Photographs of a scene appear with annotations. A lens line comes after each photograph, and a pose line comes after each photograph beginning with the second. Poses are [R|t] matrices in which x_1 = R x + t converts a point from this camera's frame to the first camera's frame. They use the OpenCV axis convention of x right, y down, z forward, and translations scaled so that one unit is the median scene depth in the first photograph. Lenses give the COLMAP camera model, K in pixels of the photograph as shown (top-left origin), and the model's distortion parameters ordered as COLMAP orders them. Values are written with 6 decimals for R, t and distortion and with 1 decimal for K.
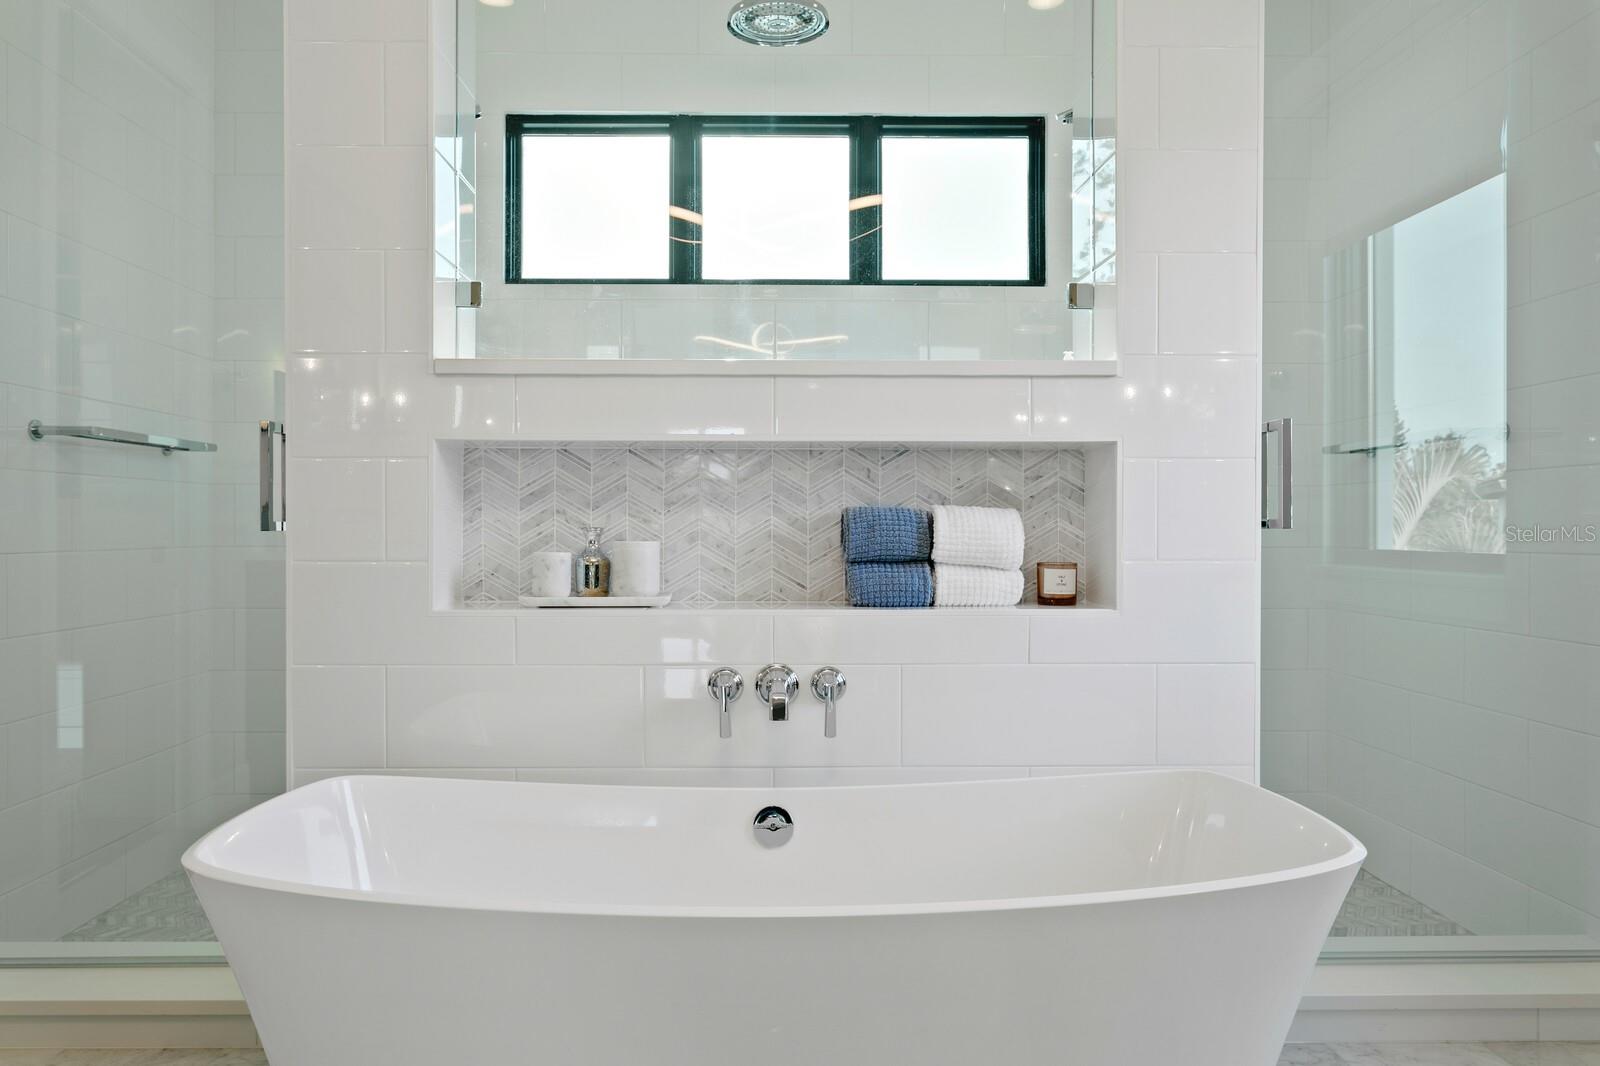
lens RADIAL K [[1125.6, 0, 773.2], [0, 1125.6, 538.2], [0, 0, 1]] dist [-0.004959, 0.011301]
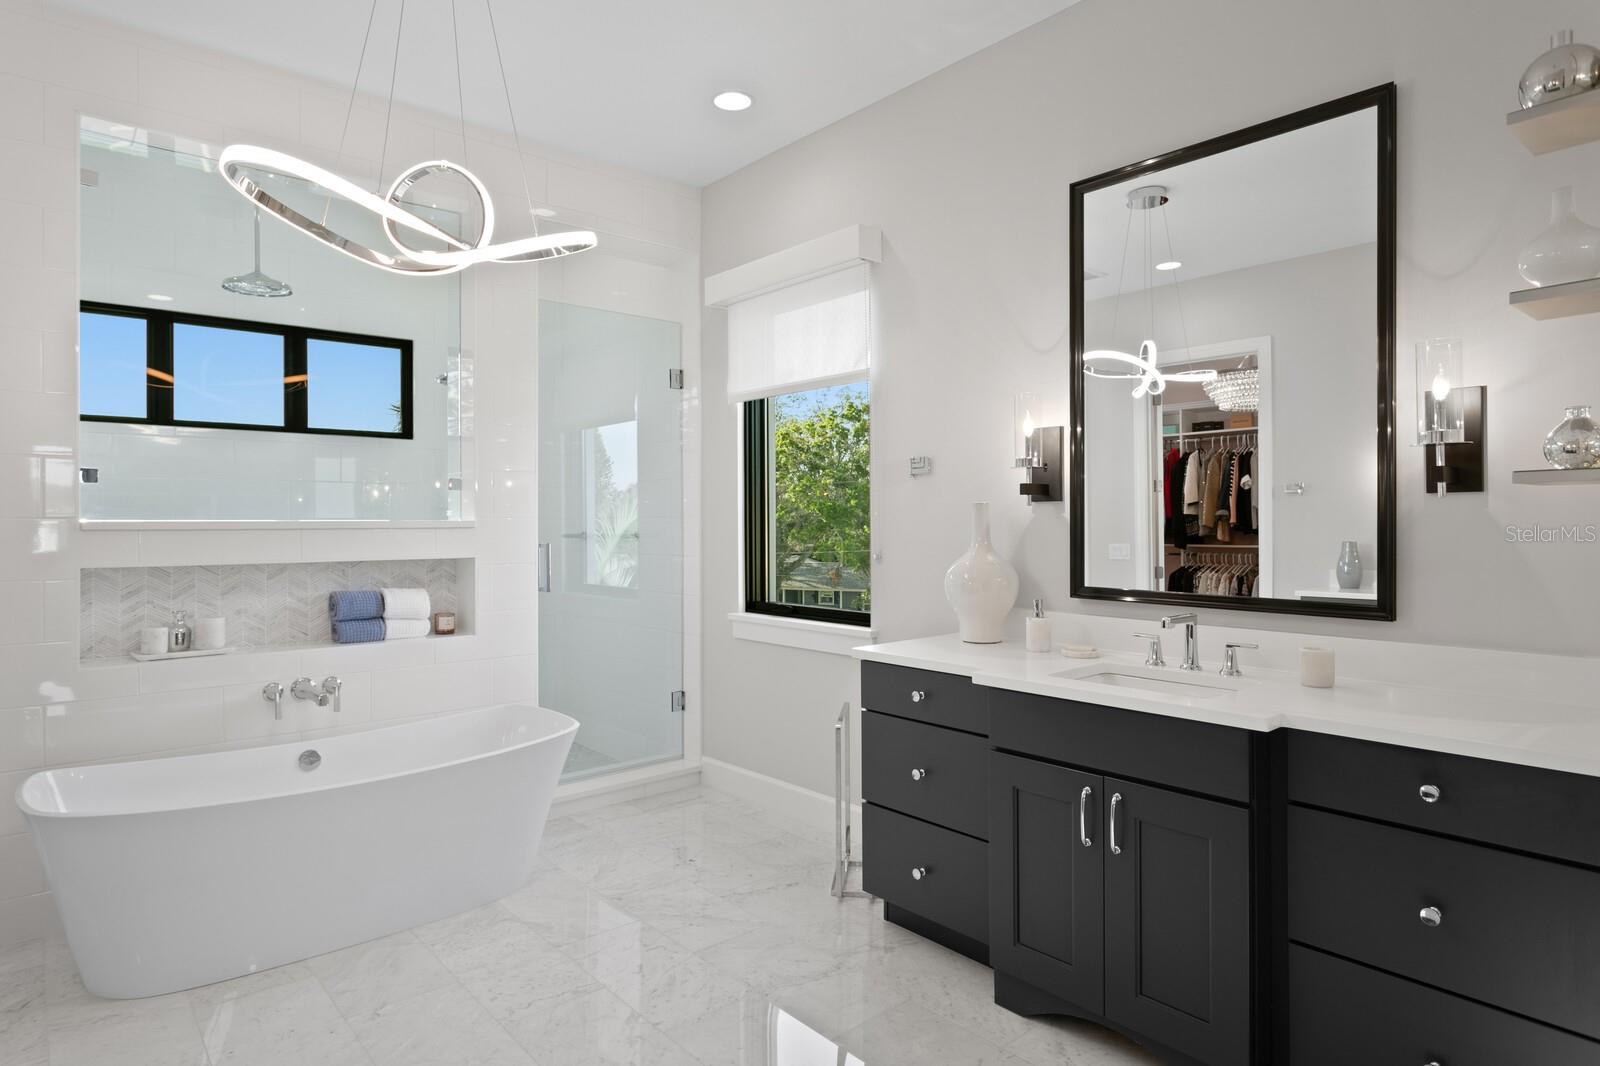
lens RADIAL K [[902.1, 0, 786.9], [0, 902.1, 520.4], [0, 0, 1]] dist [-0.012150, 0.005547]
pose [[0.763112, -0.000167, 0.646266, -0.339091], [0.007819, 0.999929, -0.008975, -0.130374], [-0.646219, 0.011901, 0.763059, -0.675357]]
